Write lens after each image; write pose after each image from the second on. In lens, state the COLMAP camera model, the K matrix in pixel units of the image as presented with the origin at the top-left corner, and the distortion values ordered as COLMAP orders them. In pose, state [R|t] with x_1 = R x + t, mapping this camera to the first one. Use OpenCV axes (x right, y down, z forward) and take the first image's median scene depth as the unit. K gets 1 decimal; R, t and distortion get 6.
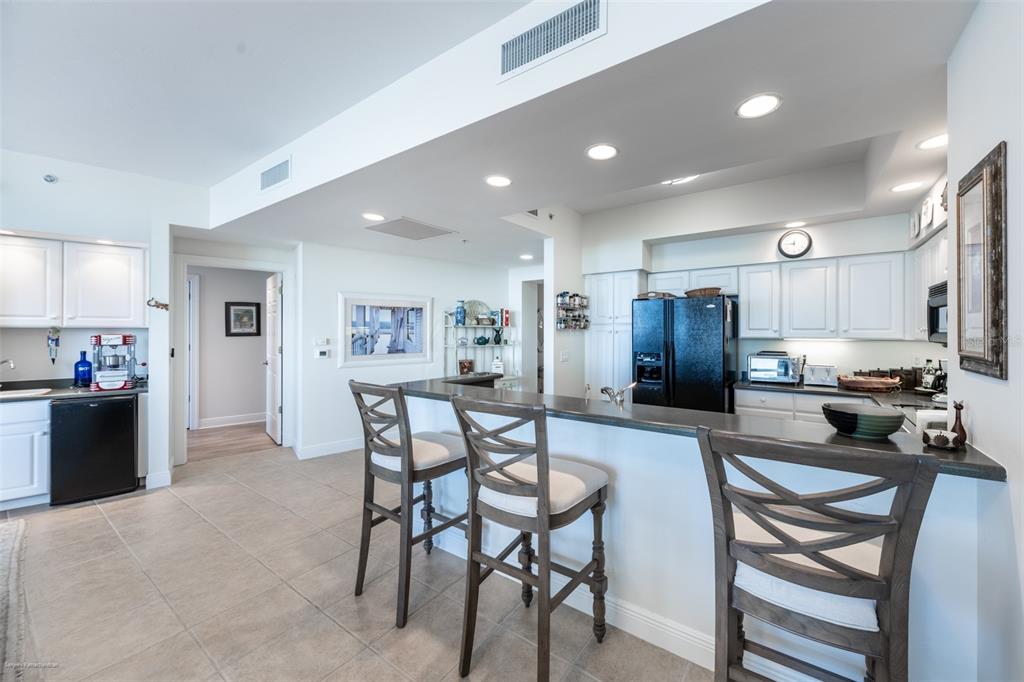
lens RADIAL K [[386.4, 0, 566.6], [0, 386.4, 322.3], [0, 0, 1]] dist [0.011140, 0.000086]
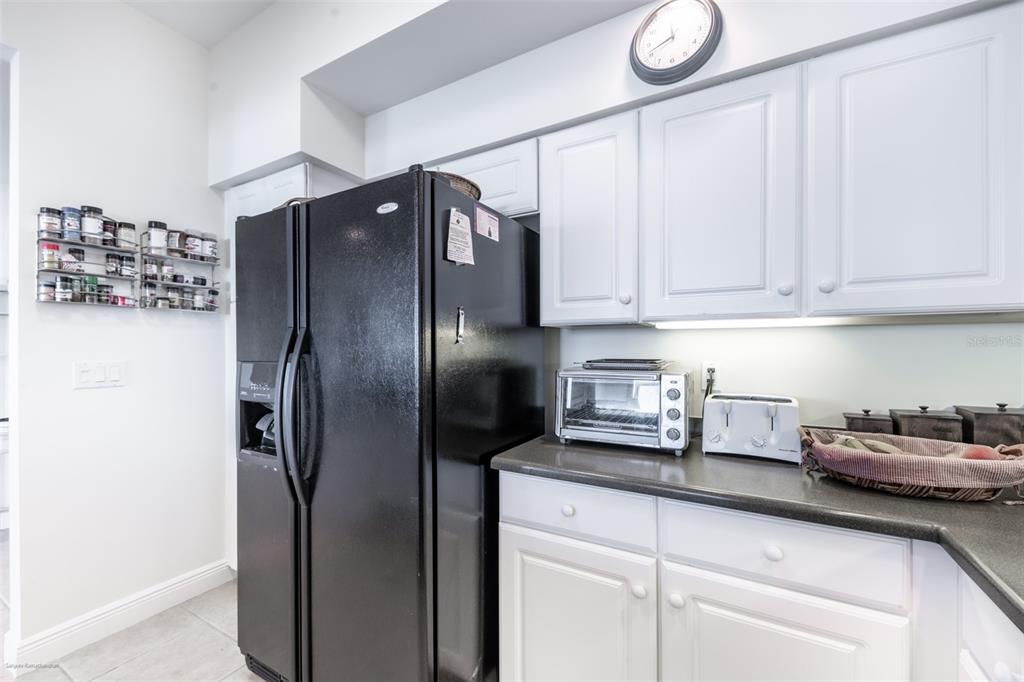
lens RADIAL K [[400.5, 0, 507.7], [0, 400.5, 341.7], [0, 0, 1]] dist [-0.000928, -0.000465]
pose [[0.999829, -0.008062, 0.016622, 0.434633], [0.007850, 0.999887, 0.012815, 0.055487], [-0.016724, -0.012683, 0.999780, 0.651016]]
